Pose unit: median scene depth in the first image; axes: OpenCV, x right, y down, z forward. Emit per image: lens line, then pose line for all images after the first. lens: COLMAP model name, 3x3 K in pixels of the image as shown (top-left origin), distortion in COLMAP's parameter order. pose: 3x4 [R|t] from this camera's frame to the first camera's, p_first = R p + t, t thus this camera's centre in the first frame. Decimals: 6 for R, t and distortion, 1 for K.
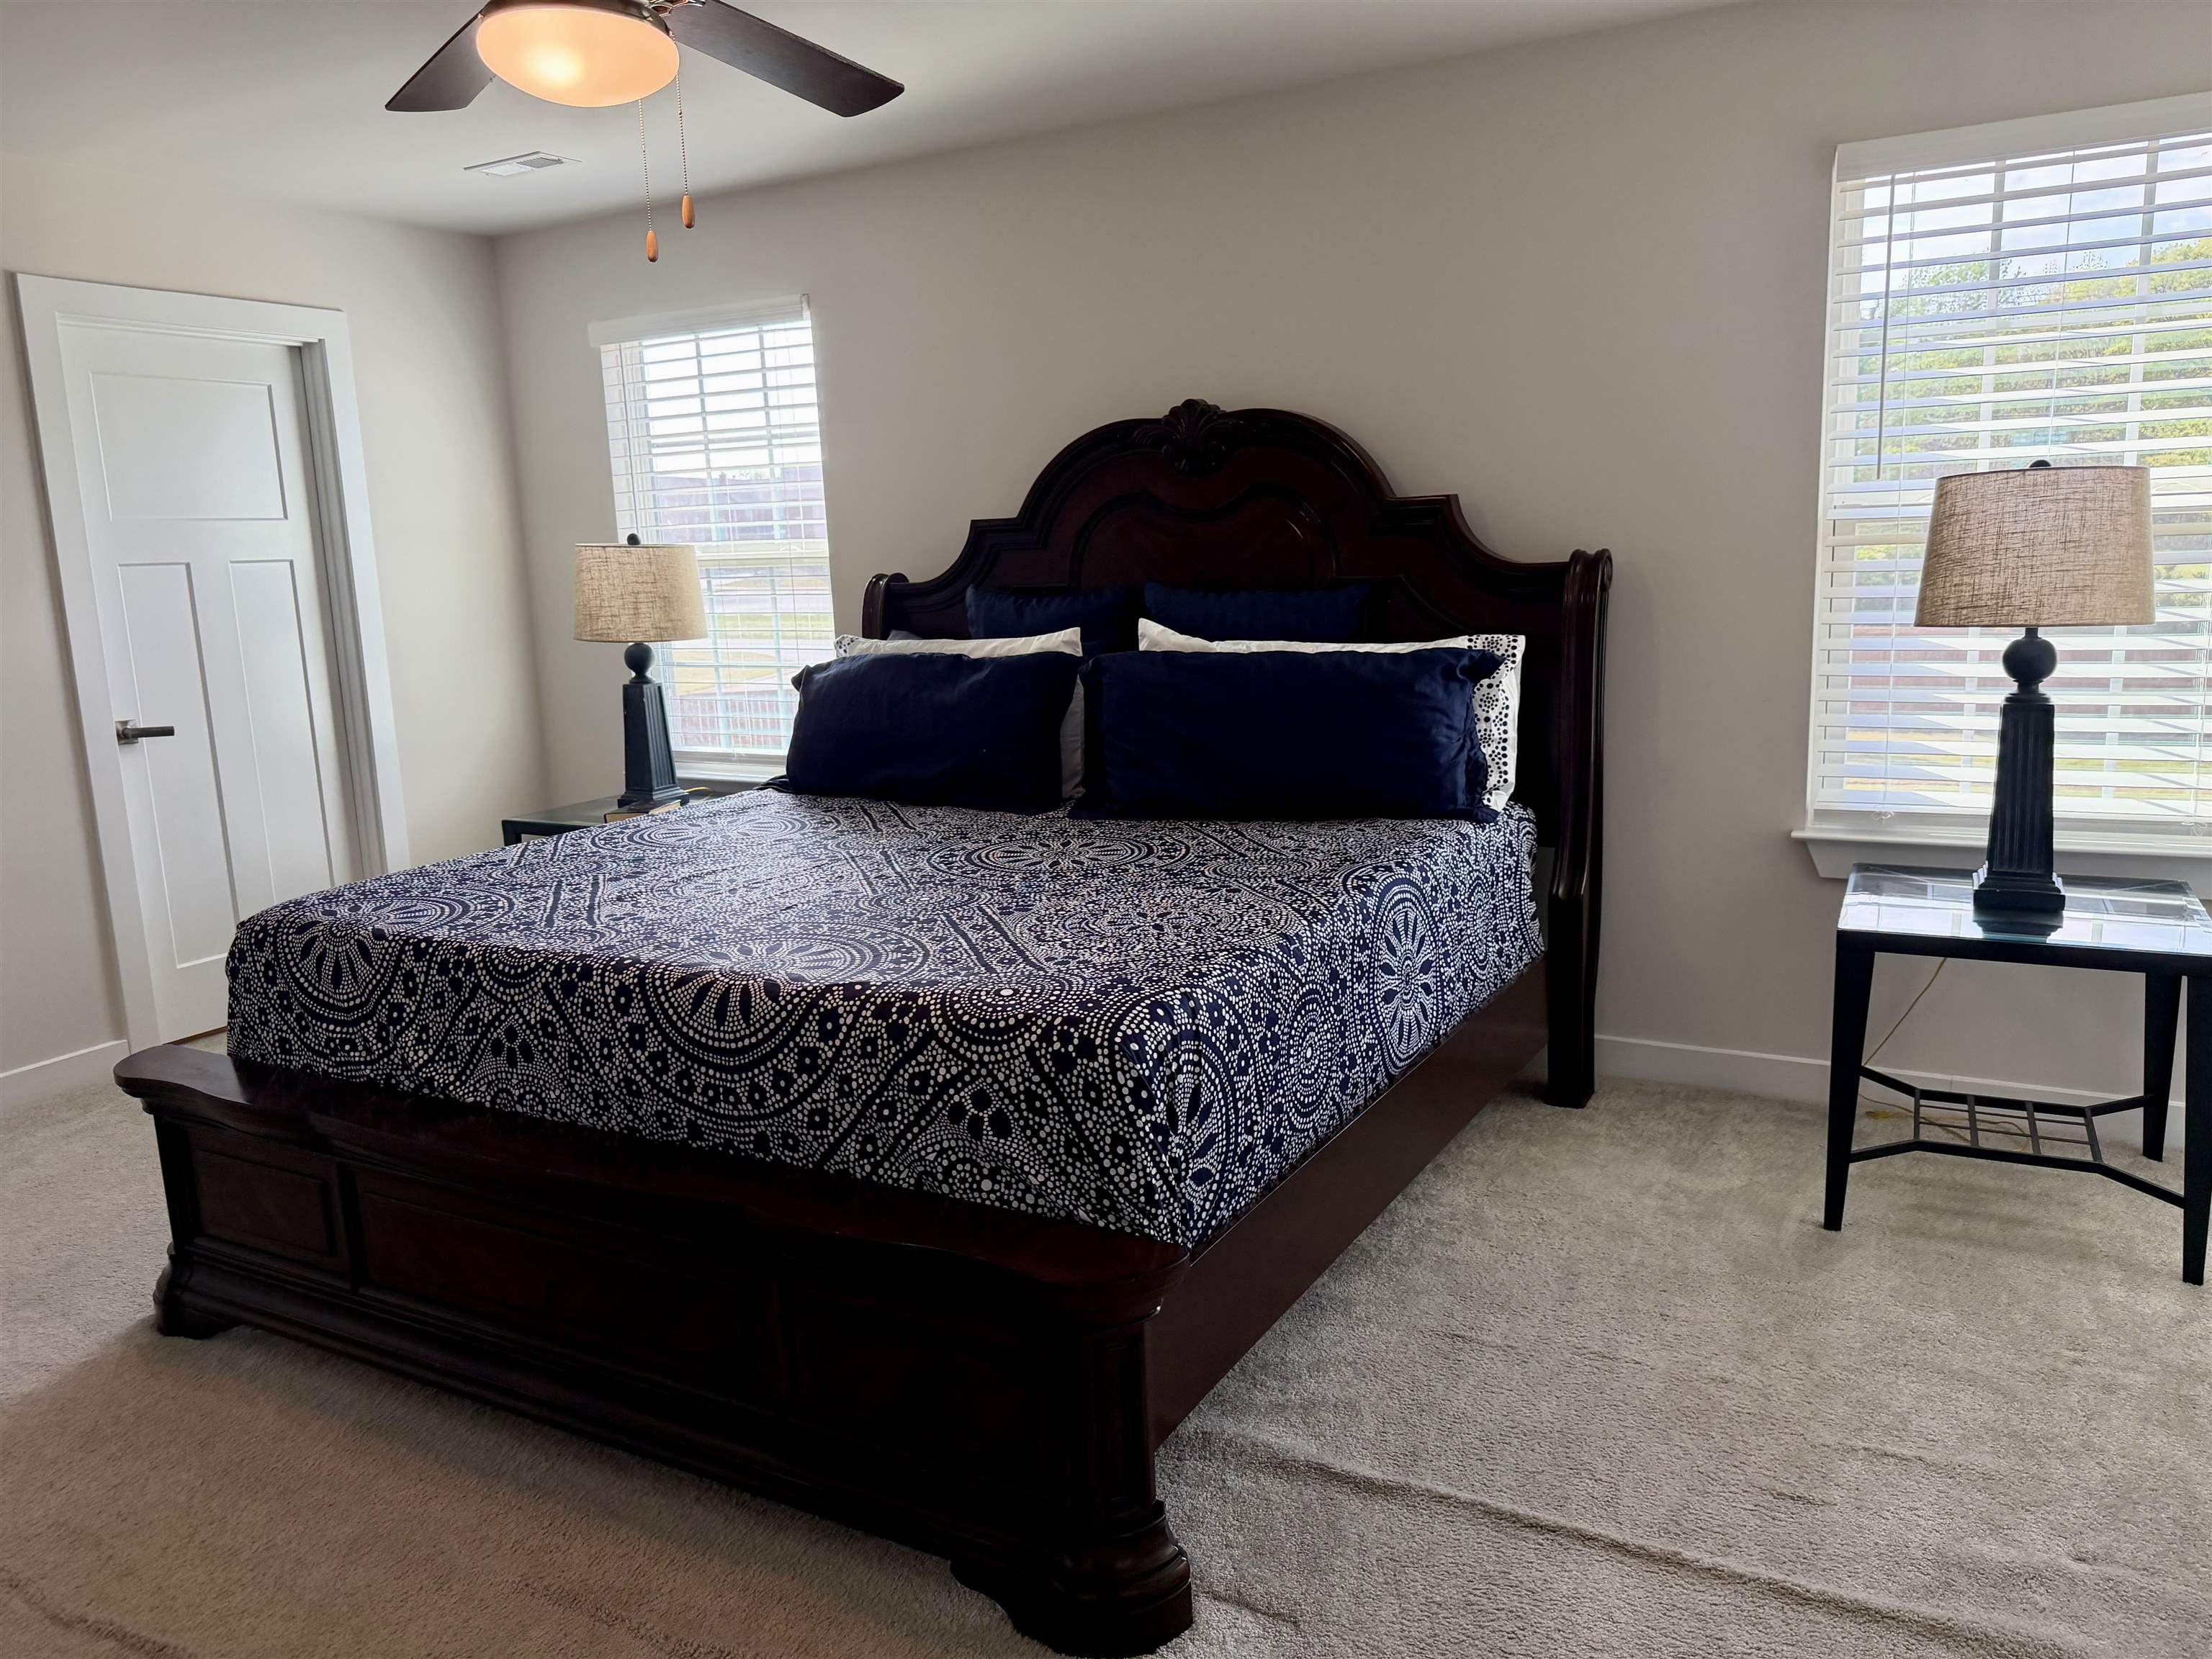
lens RADIAL K [[1670.4, 0, 1106.0], [0, 1670.4, 829.5], [0, 0, 1]] dist [0.193661, -0.518569]
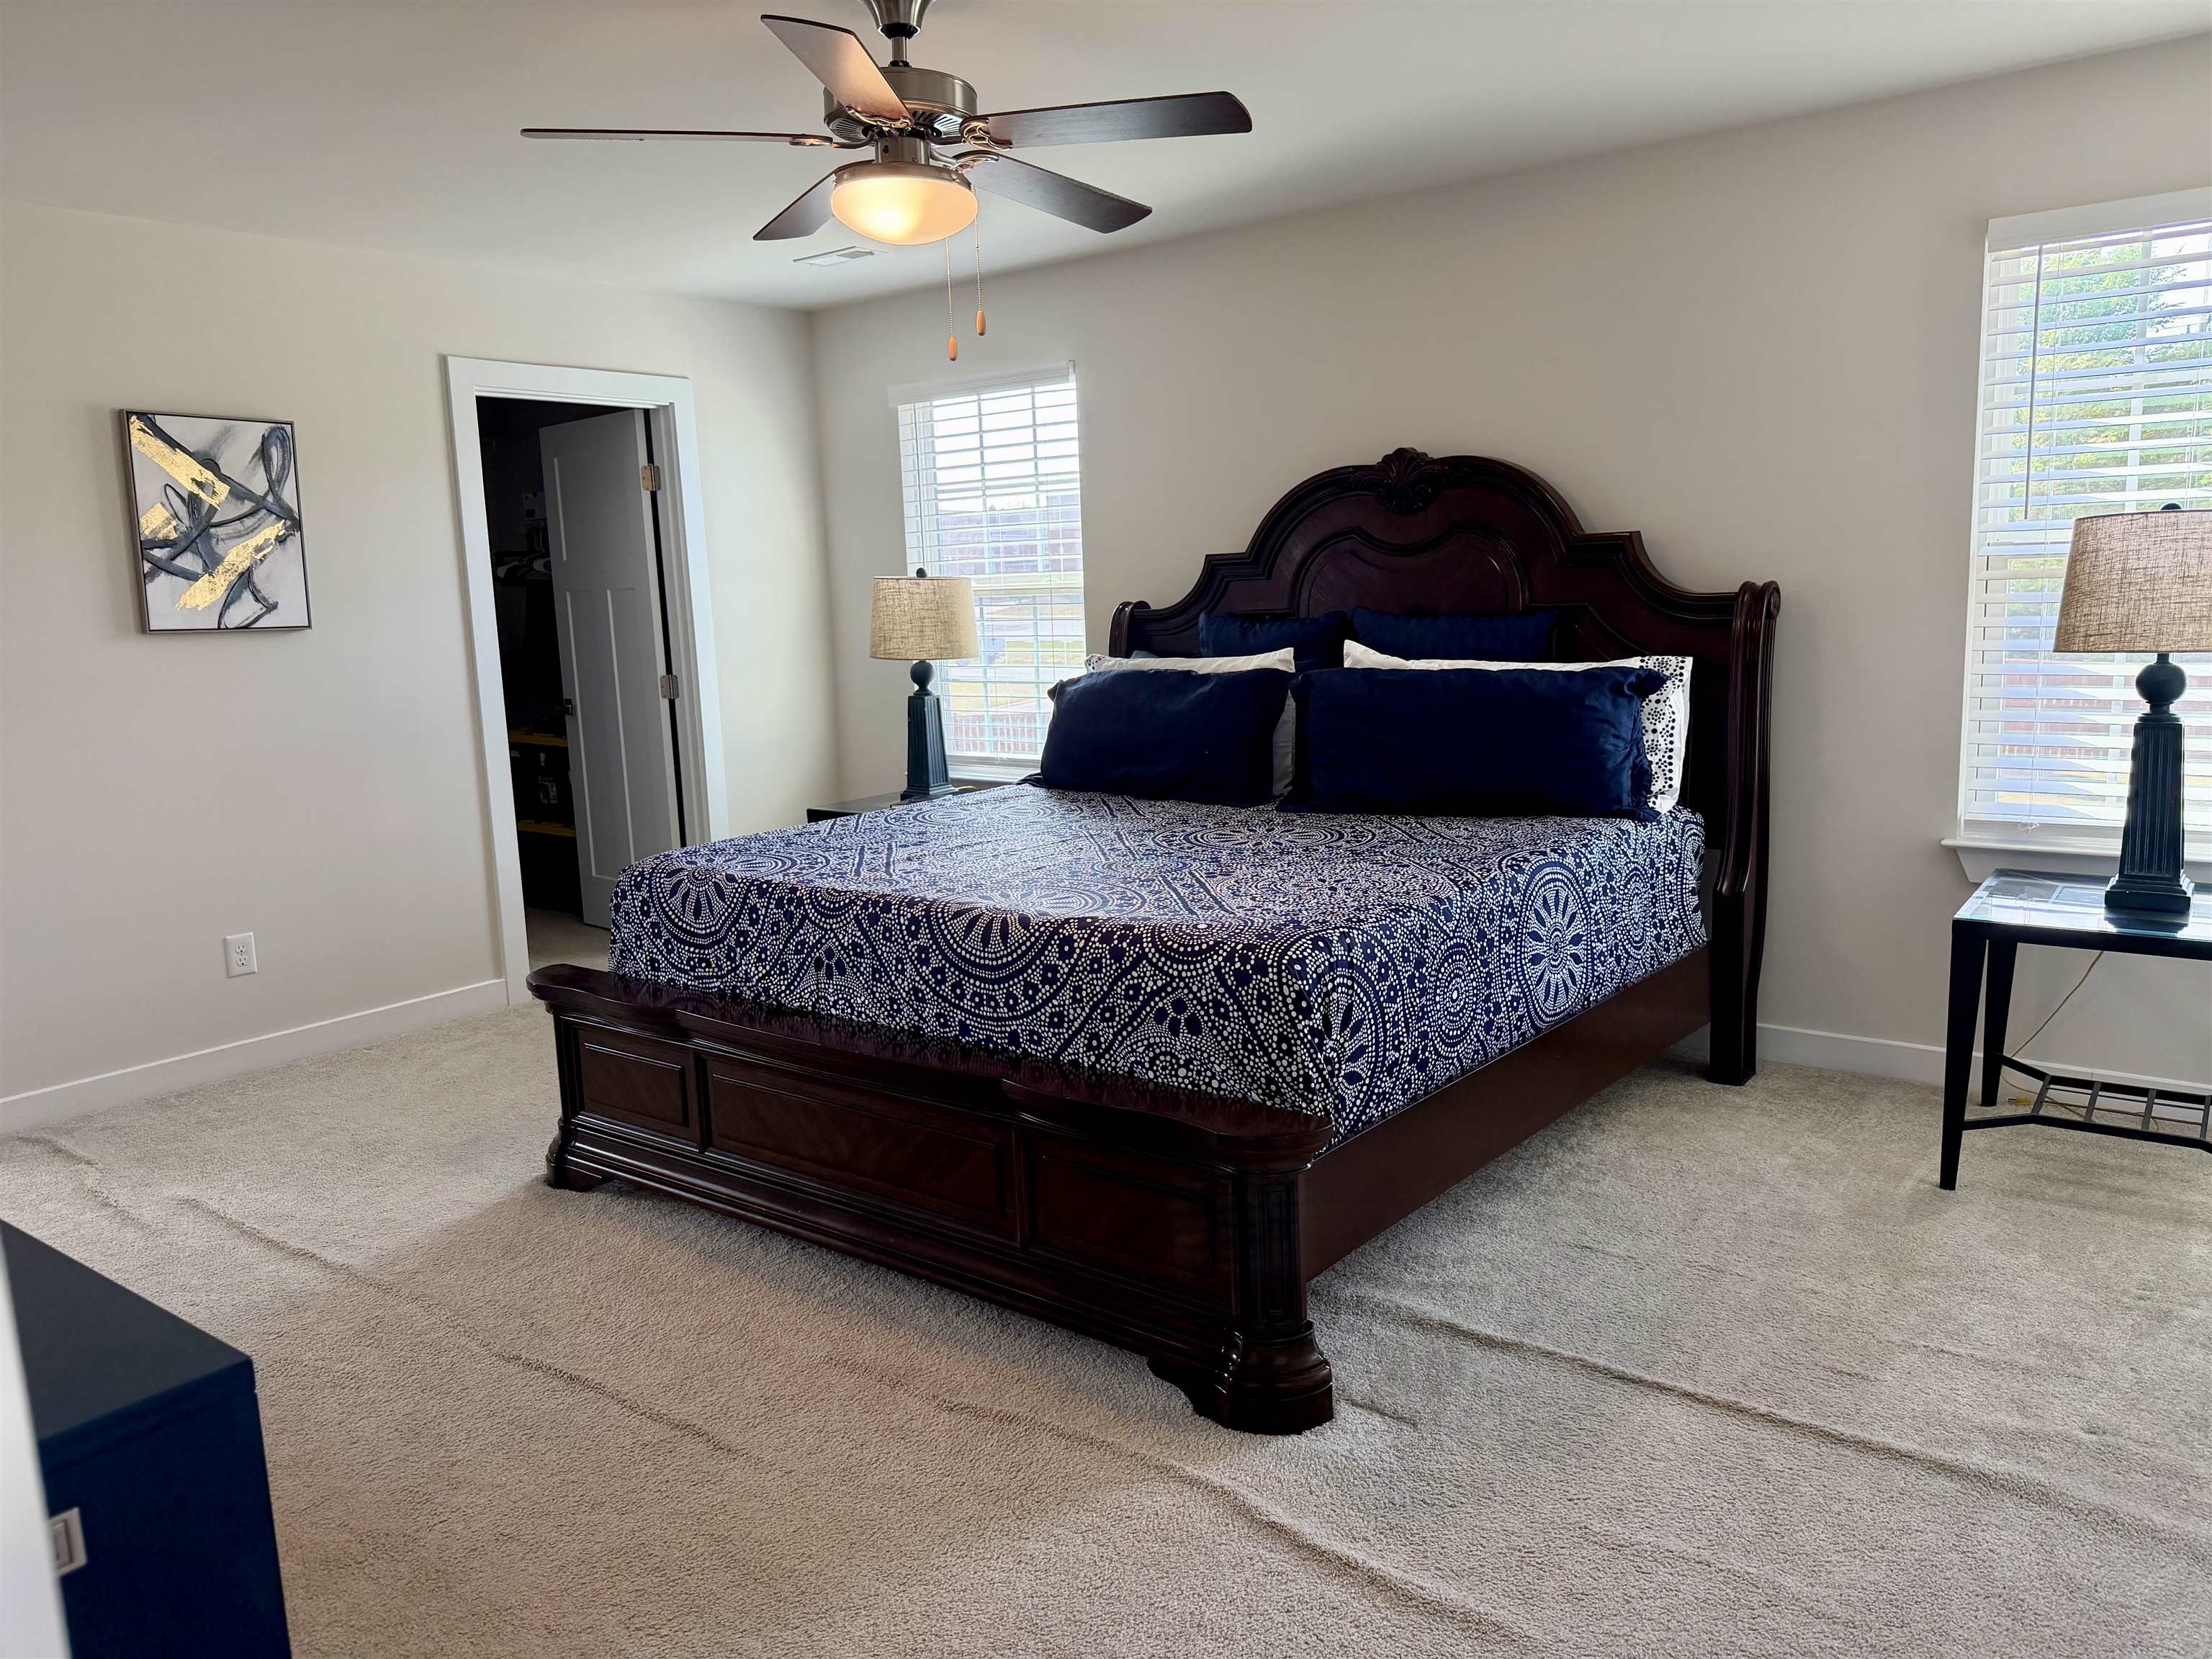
lens RADIAL K [[1520.4, 0, 1070.4], [0, 1520.4, 820.6], [0, 0, 1]] dist [0.117089, -0.180382]
pose [[0.985535, 0.028735, -0.167020, 0.023142], [-0.030118, 0.999530, -0.005752, 0.017821], [0.166776, 0.010699, 0.985937, -0.115765]]
